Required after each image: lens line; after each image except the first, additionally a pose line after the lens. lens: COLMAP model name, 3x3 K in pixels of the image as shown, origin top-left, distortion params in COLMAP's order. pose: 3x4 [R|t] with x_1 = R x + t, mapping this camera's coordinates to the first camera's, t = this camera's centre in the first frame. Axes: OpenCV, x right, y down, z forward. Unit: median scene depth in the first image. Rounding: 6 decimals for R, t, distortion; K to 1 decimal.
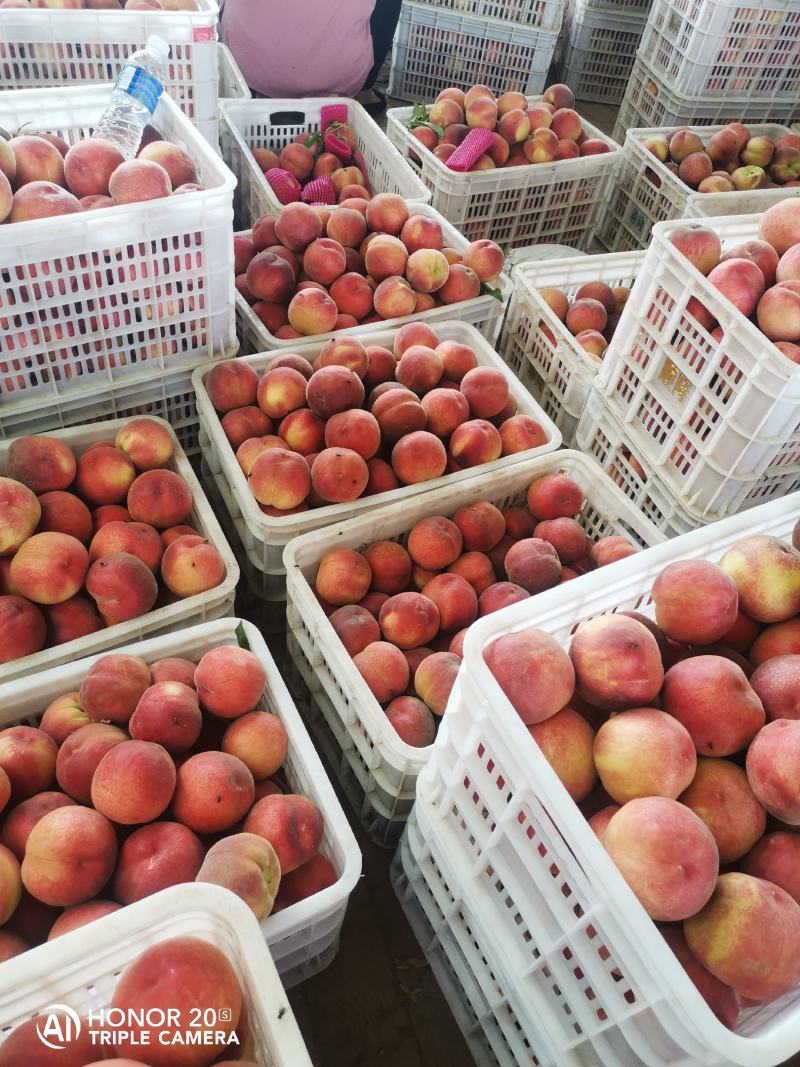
lens RADIAL K [[804.4, 0, 397.0], [0, 804.4, 518.7], [0, 0, 1]] dist [0.027138, 0.000612]
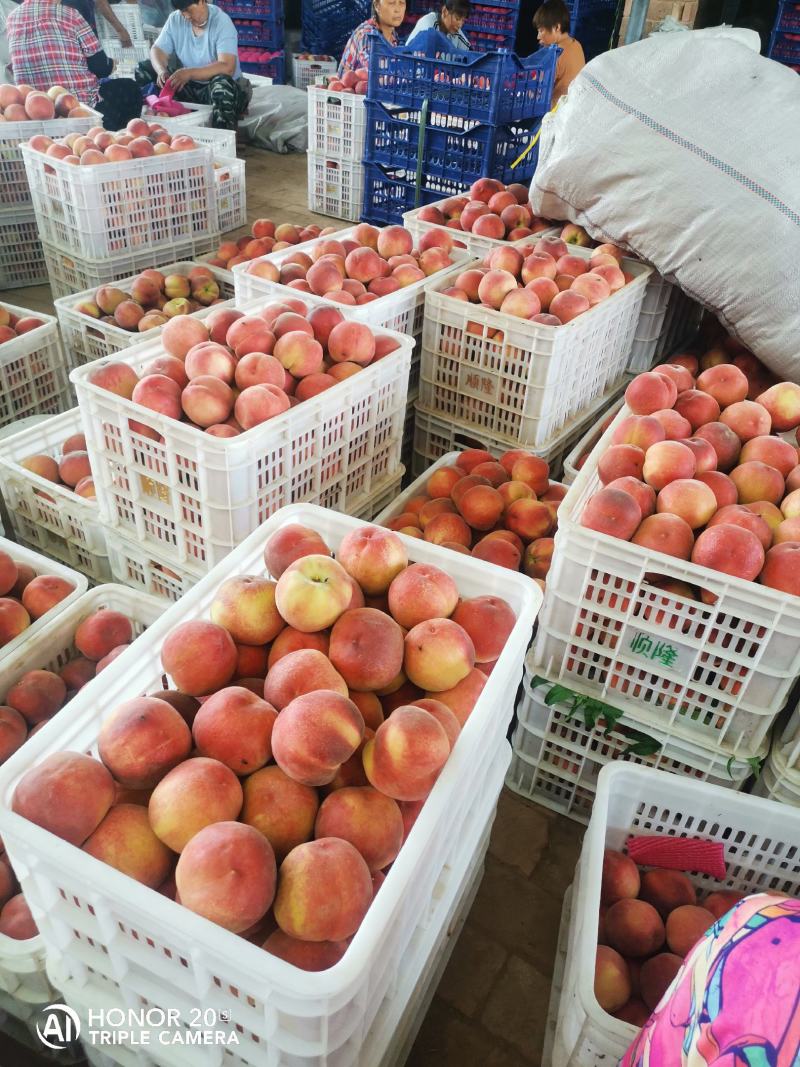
lens RADIAL K [[804.4, 0, 397.0], [0, 804.4, 518.7], [0, 0, 1]] dist [0.027138, 0.000612]
pose [[0.805632, -0.406899, 0.430570, 0.107147], [0.472641, 0.879657, -0.053053, 0.071218], [-0.357166, 0.246246, 0.900997, -0.093987]]
